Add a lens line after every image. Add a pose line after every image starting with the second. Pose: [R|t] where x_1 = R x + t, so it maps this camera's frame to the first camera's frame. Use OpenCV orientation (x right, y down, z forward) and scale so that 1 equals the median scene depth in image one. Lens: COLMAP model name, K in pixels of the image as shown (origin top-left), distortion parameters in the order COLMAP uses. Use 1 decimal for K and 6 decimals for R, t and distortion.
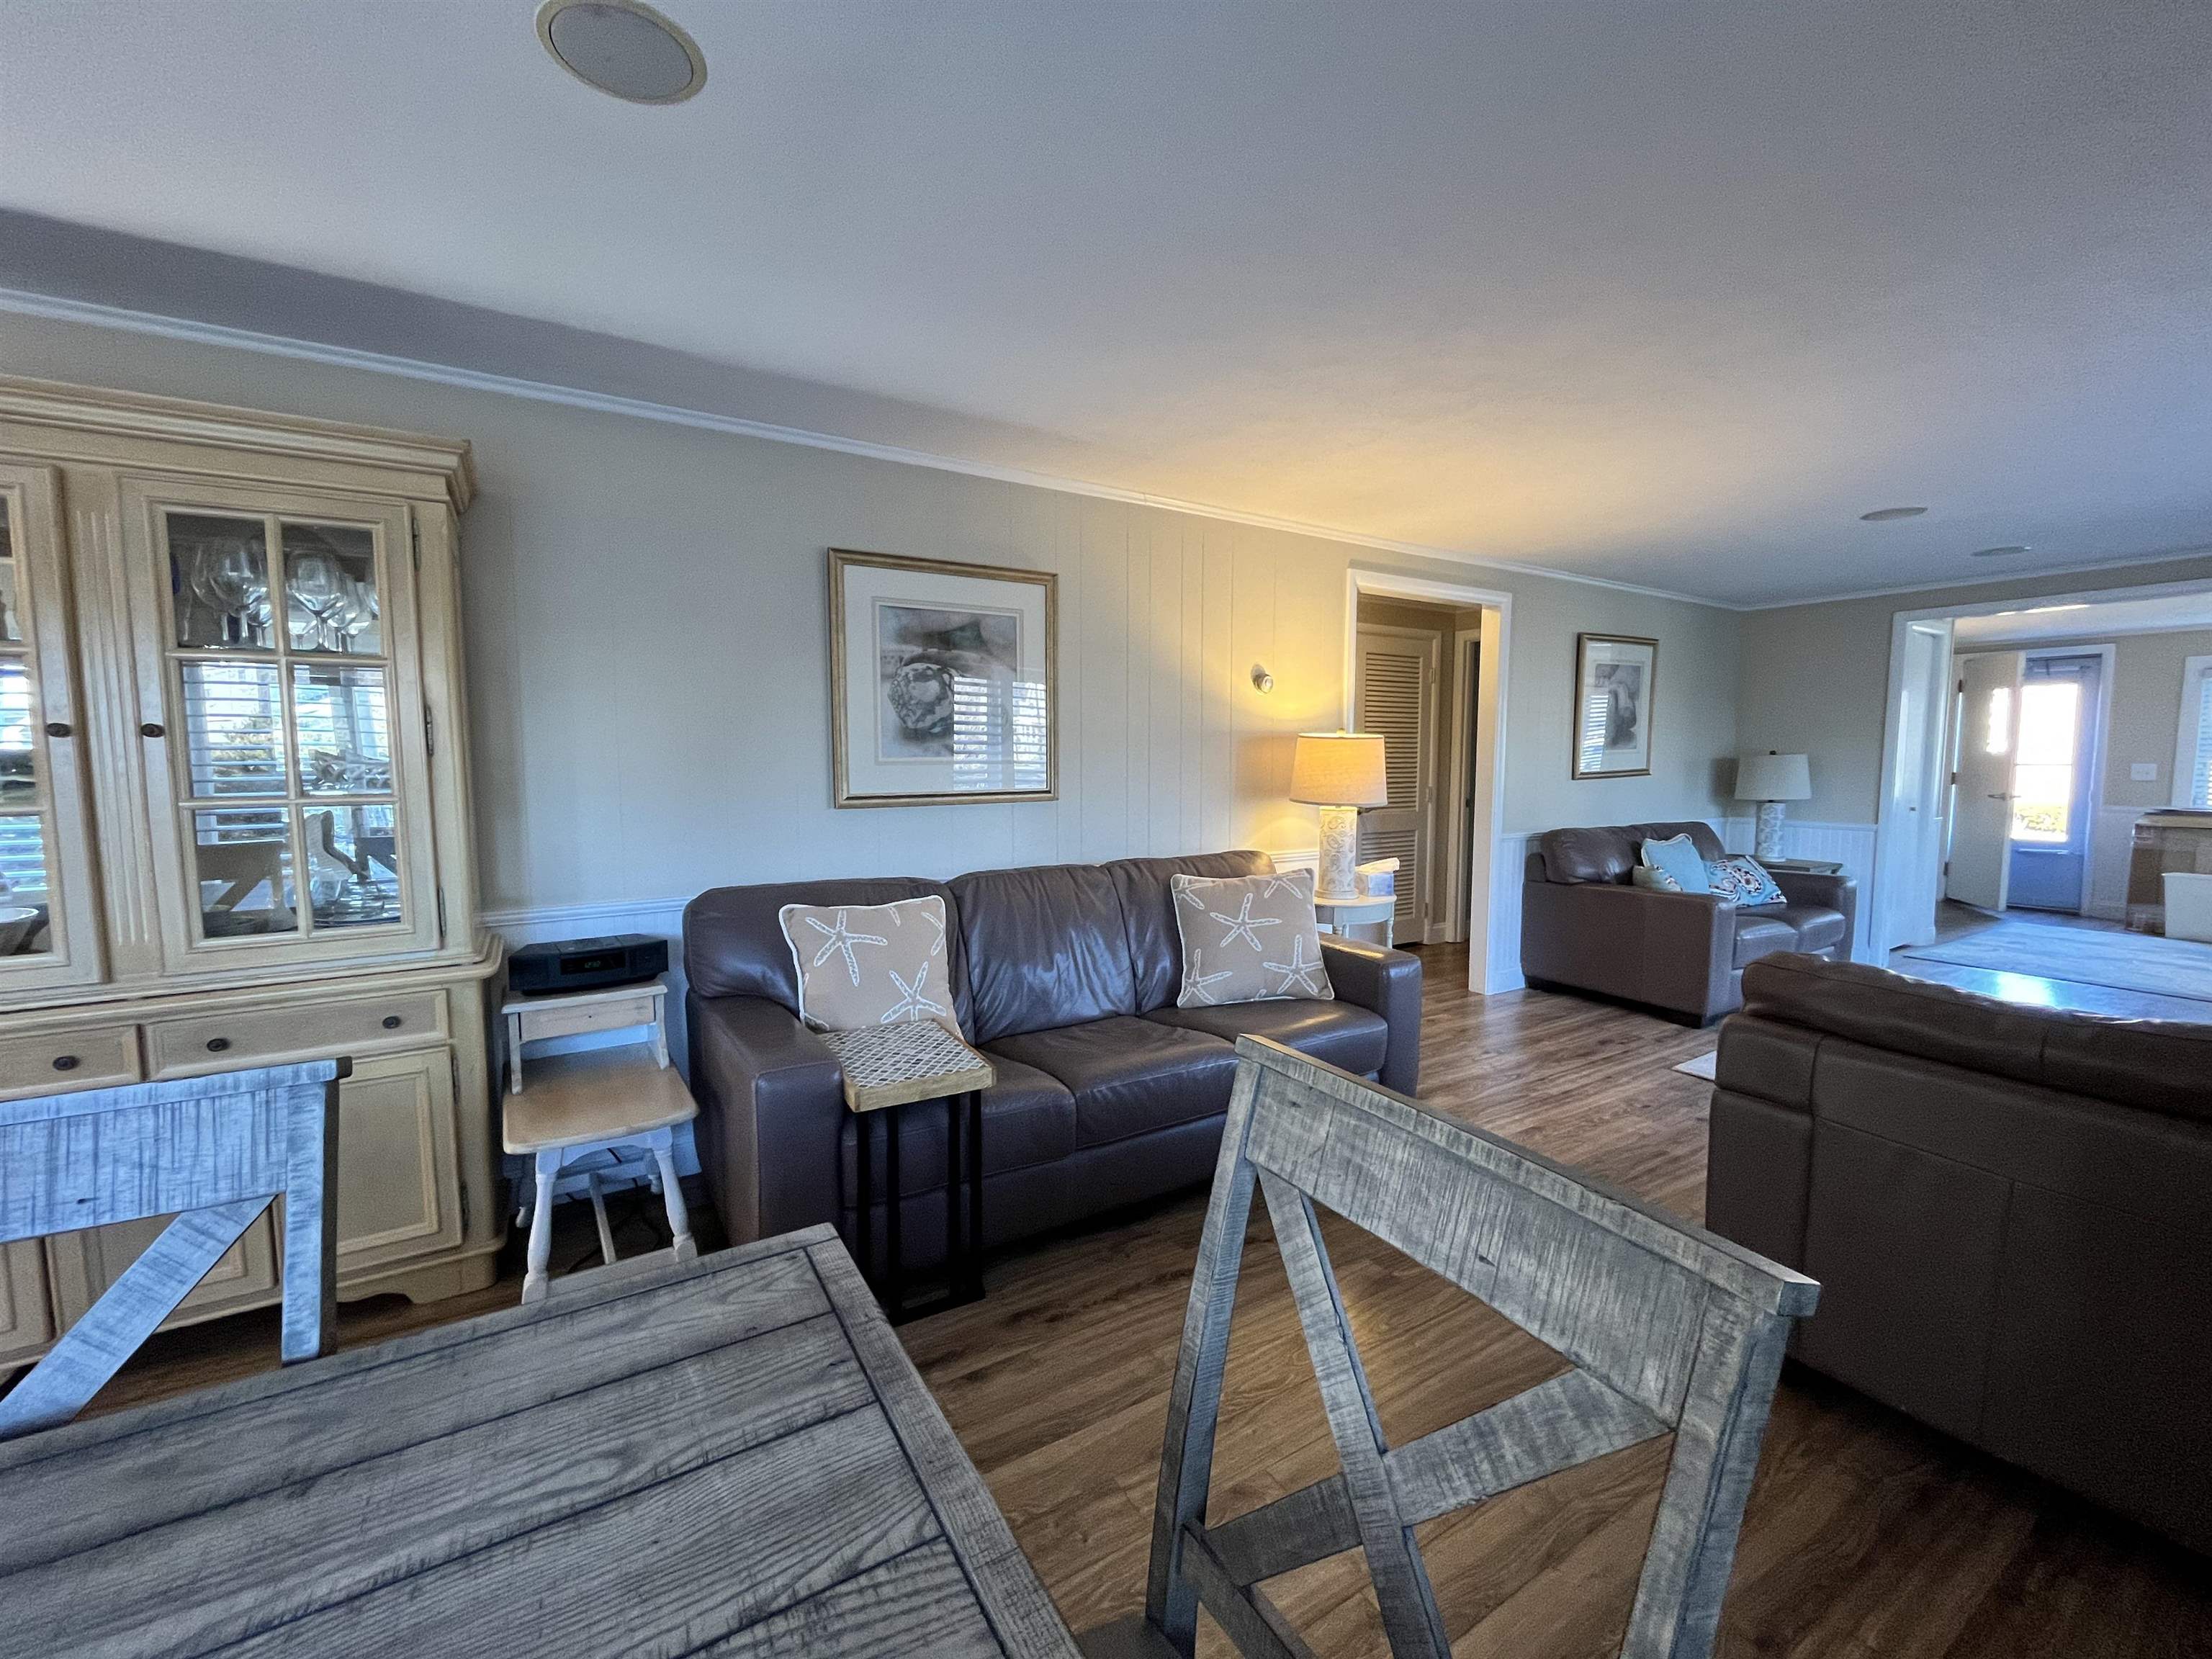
lens RADIAL K [[897.6, 0, 1101.4], [0, 897.6, 831.5], [0, 0, 1]] dist [-0.001033, -0.000542]
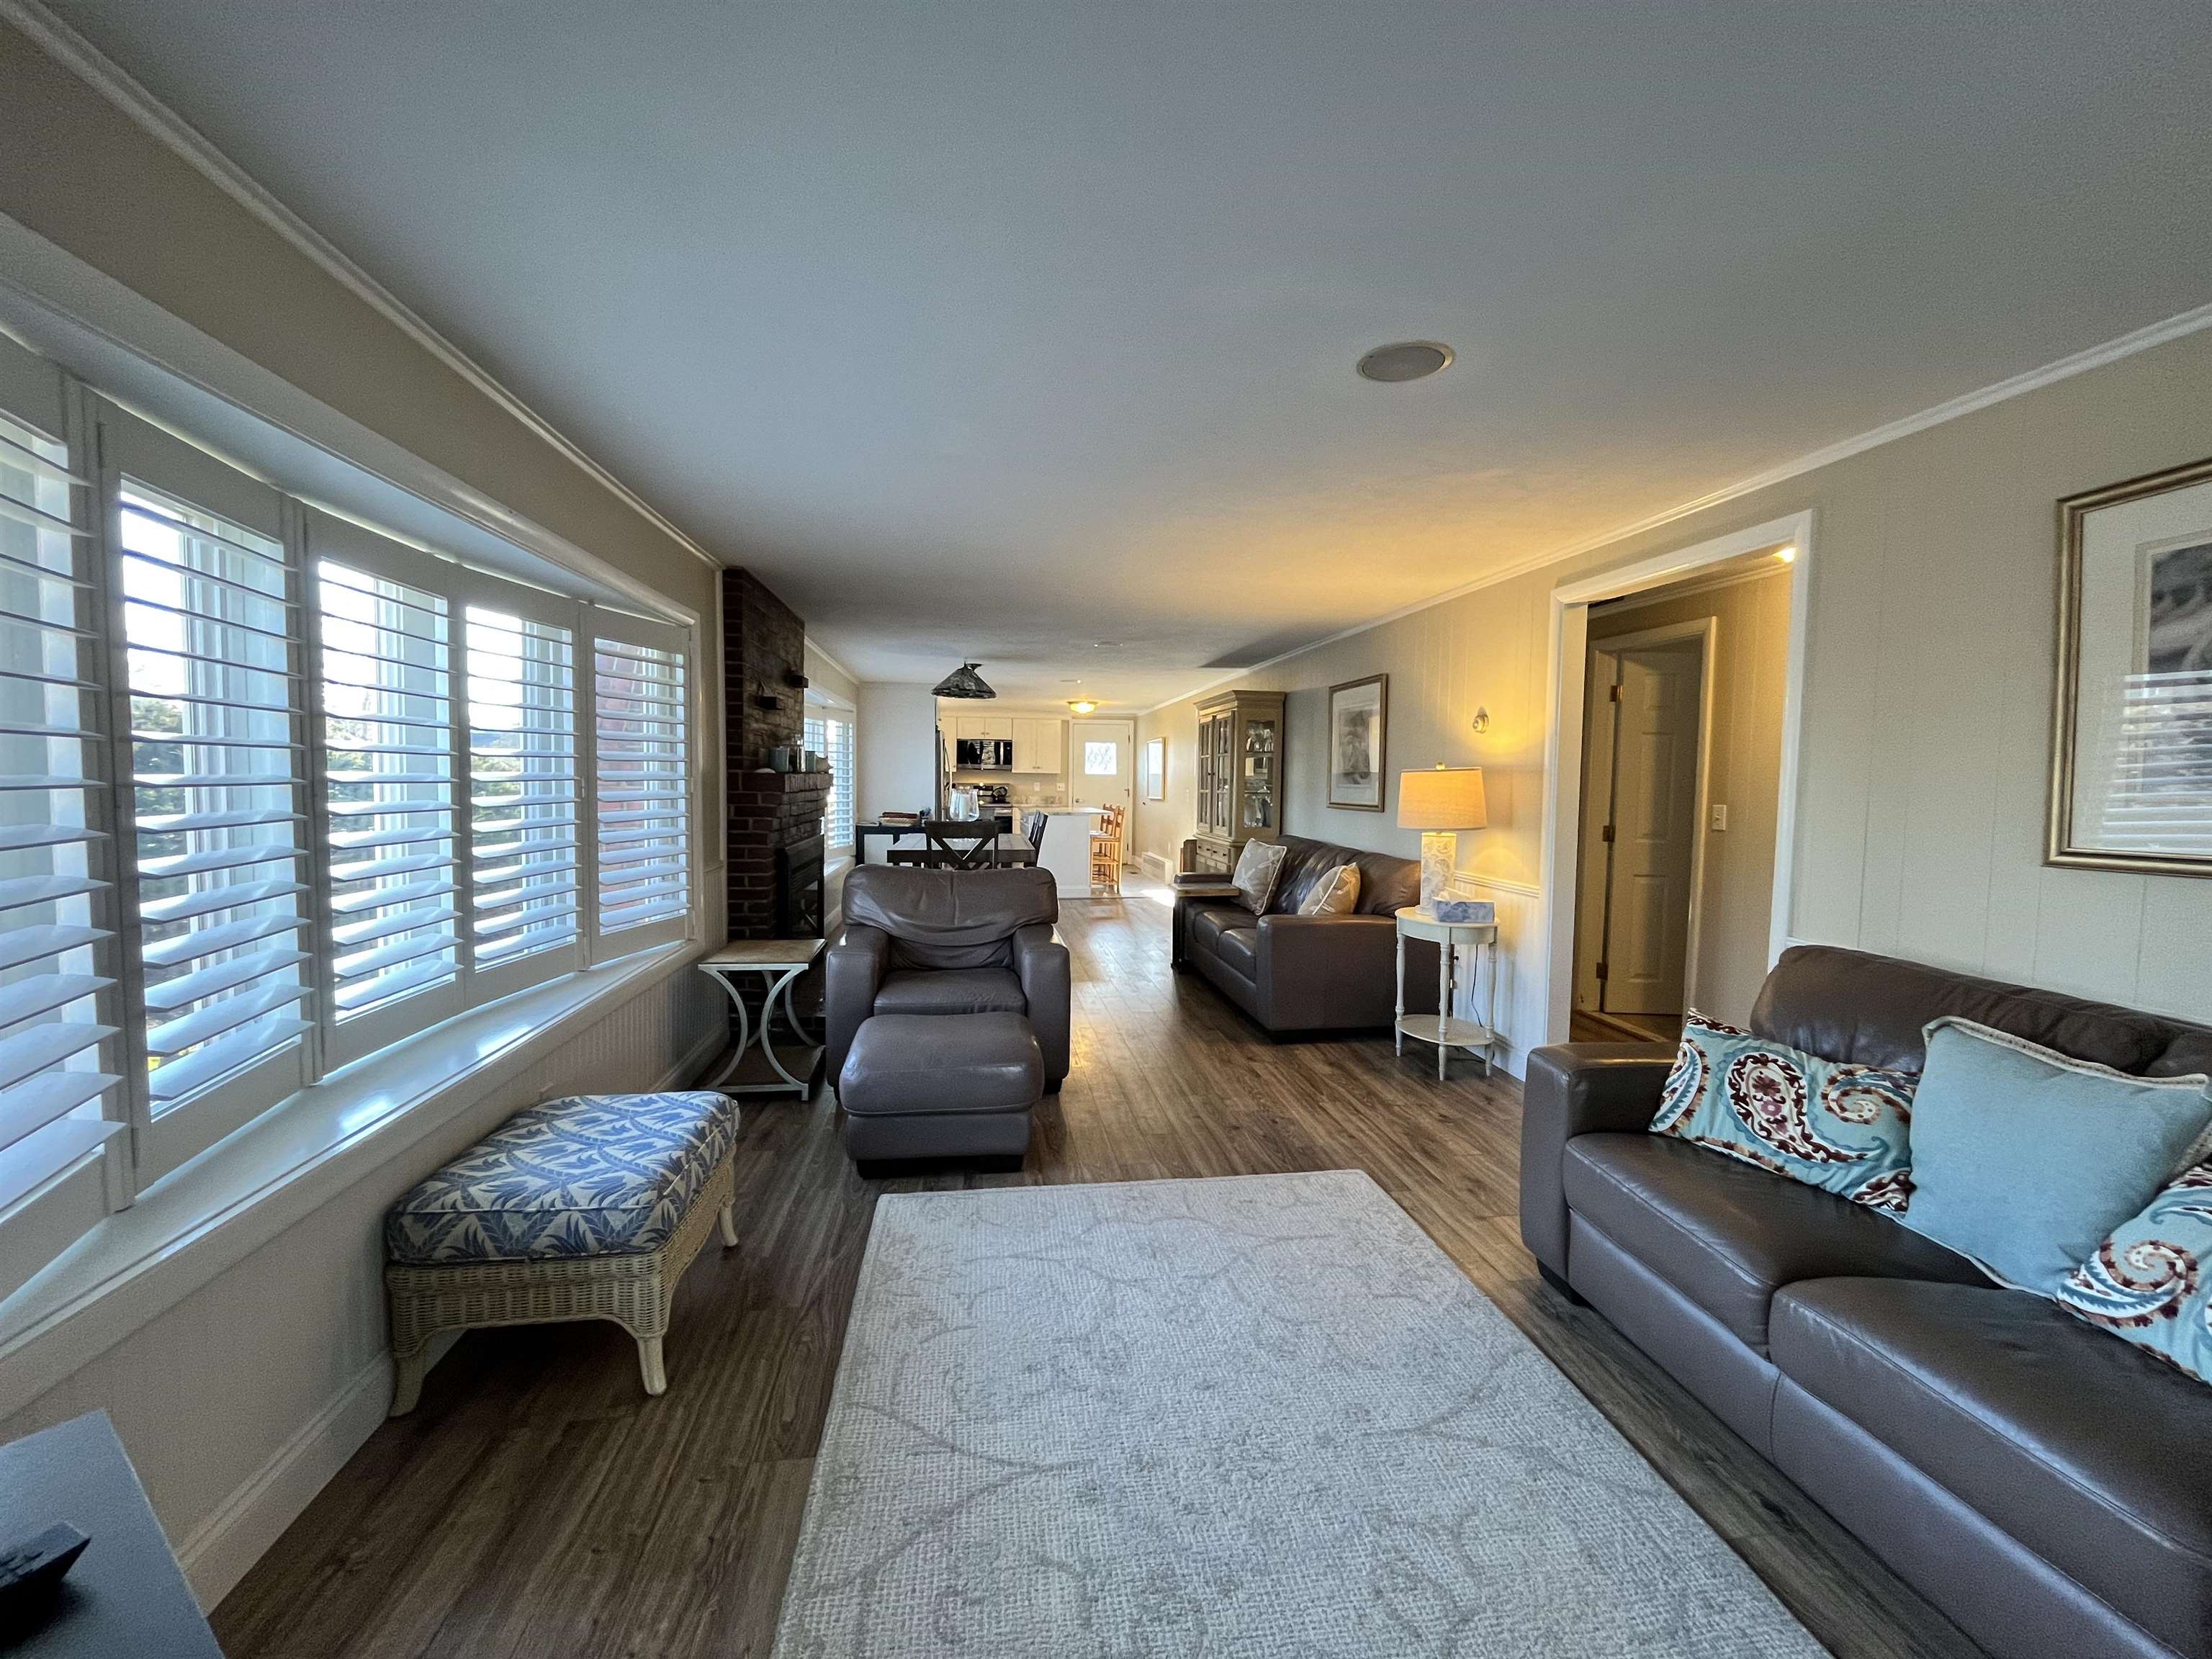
lens RADIAL K [[897.6, 0, 1104.5], [0, 897.6, 823.3], [0, 0, 1]] dist [-0.001033, -0.000542]
pose [[-0.397739, 0.043934, -0.916446, 3.141736], [-0.091662, 0.991953, 0.087335, -0.214329], [0.912909, 0.118740, -0.390511, 2.287214]]
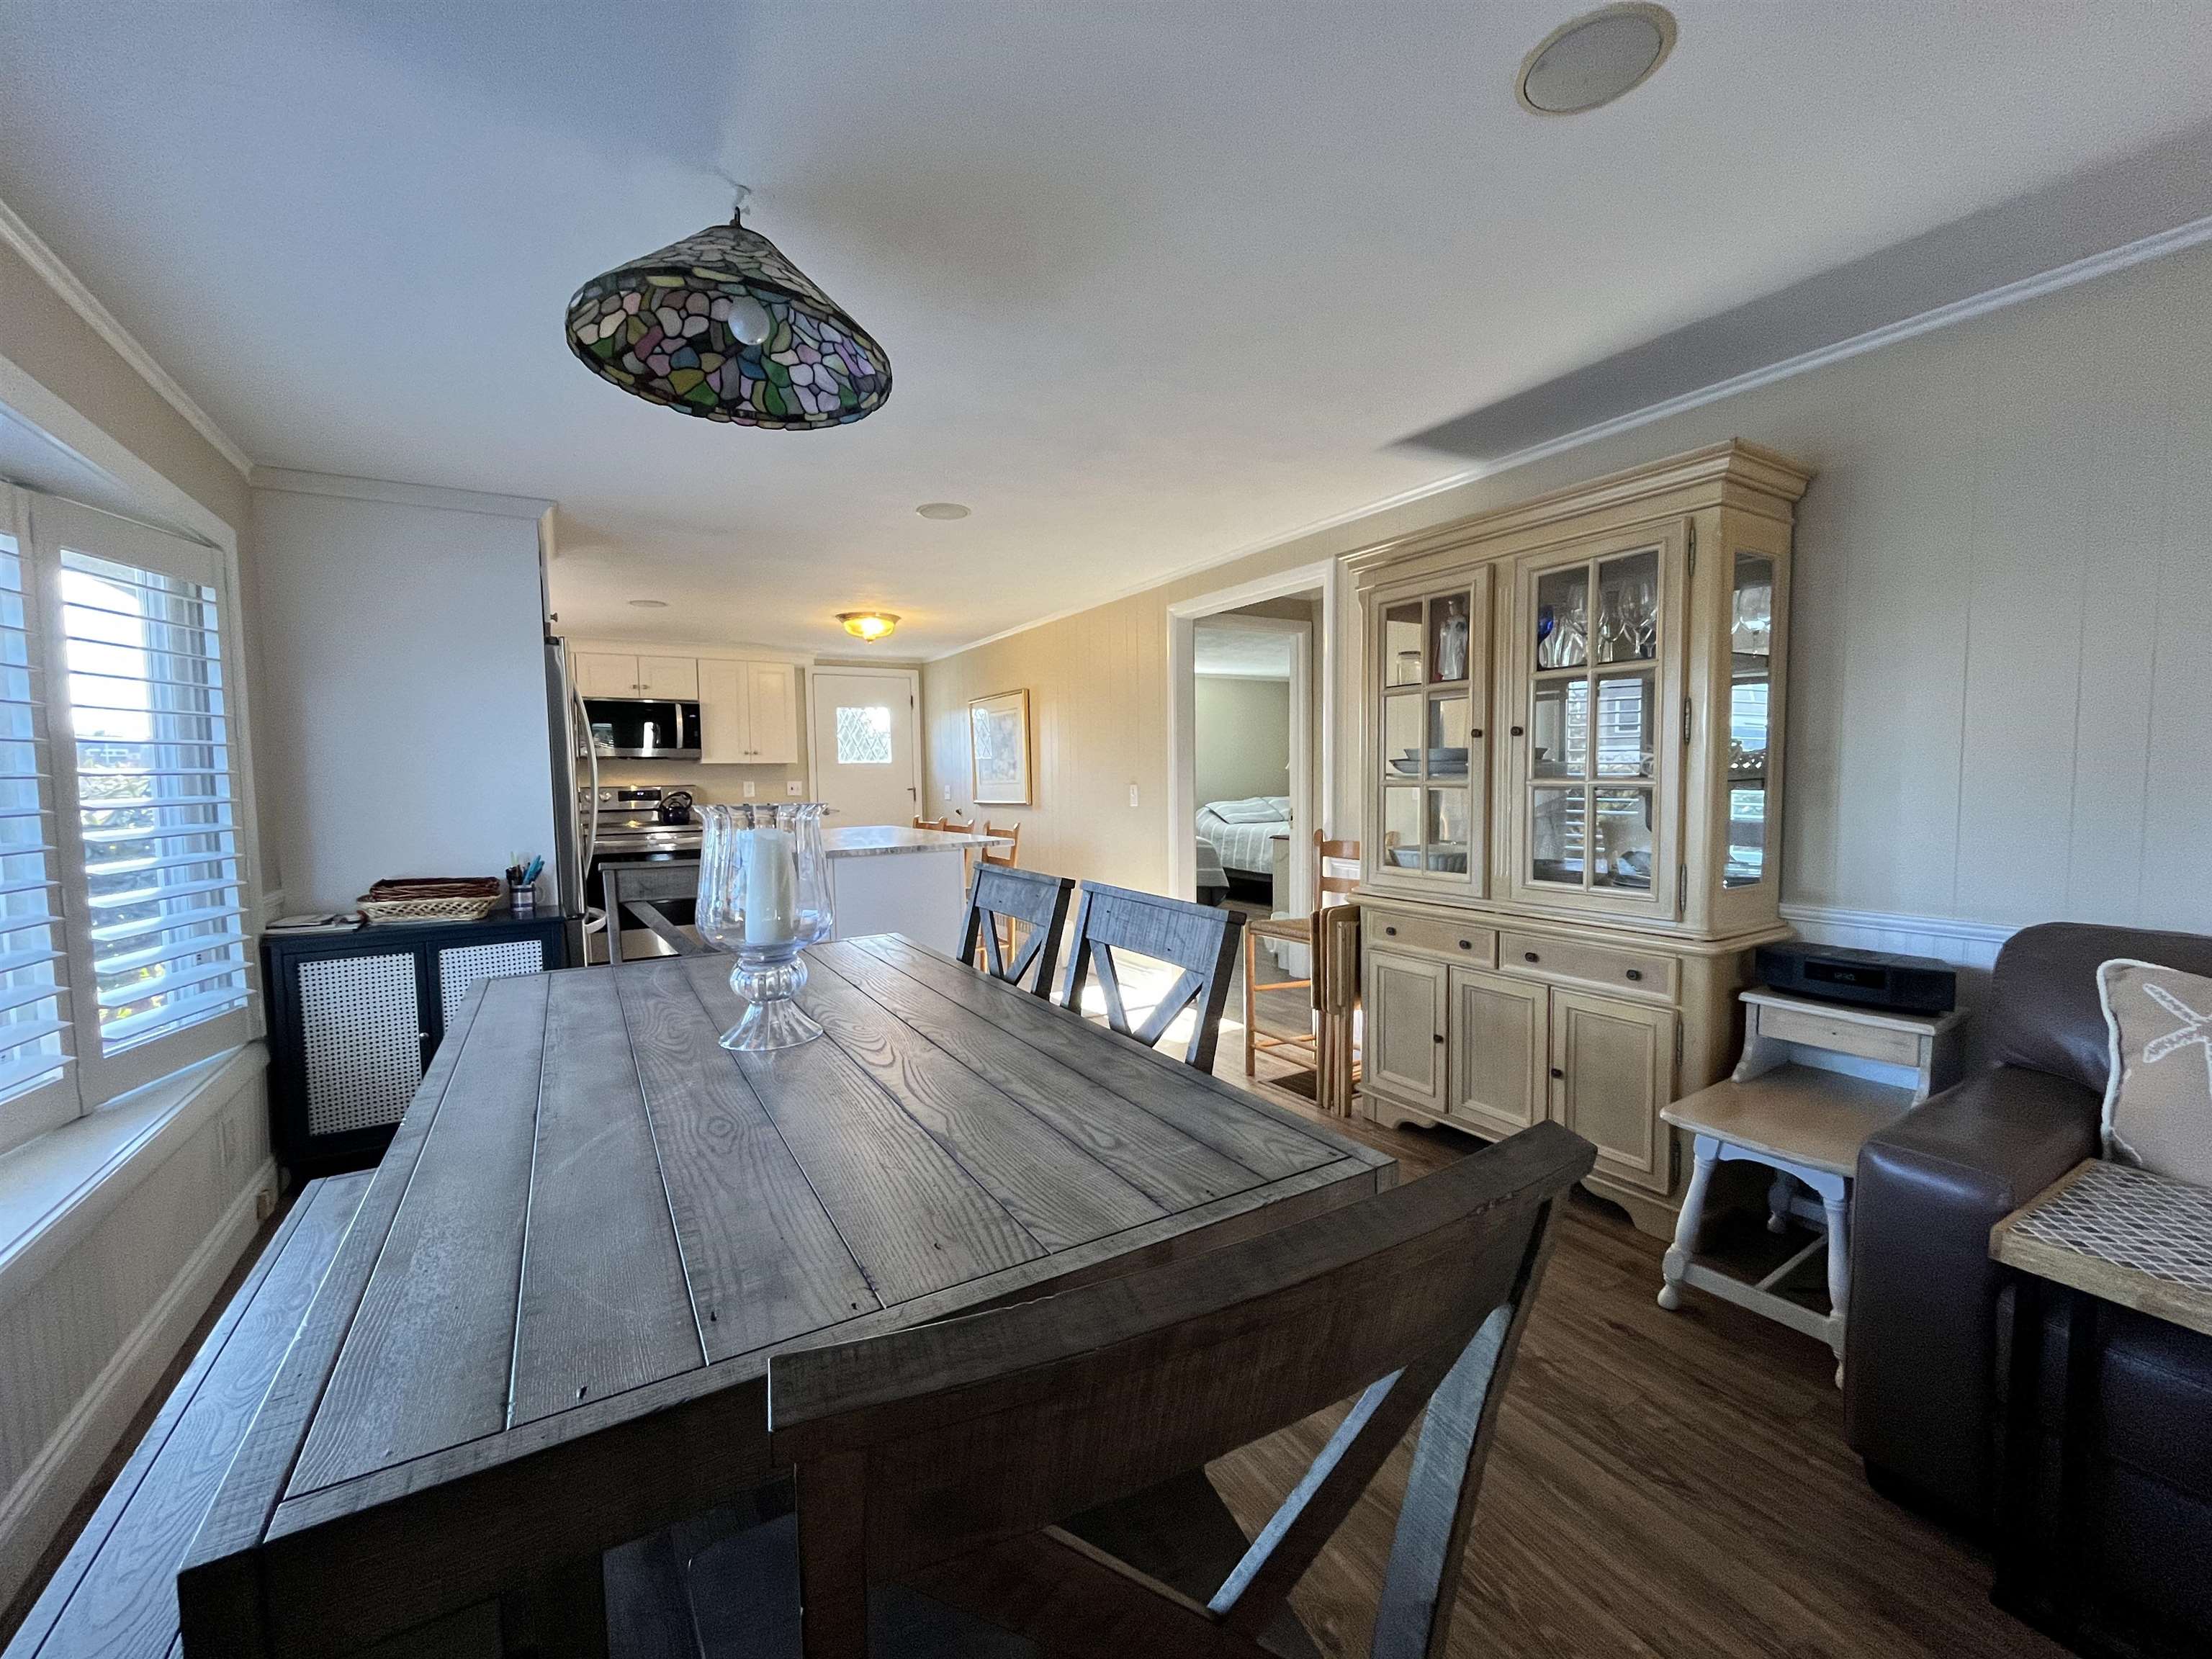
lens RADIAL K [[897.6, 0, 1100.3], [0, 897.6, 829.3], [0, 0, 1]] dist [-0.001033, -0.000542]
pose [[-0.007229, 0.065405, -0.997833, 0.354182], [-0.073034, 0.995159, 0.065759, -0.000881], [0.997303, 0.073351, -0.002417, 0.296872]]
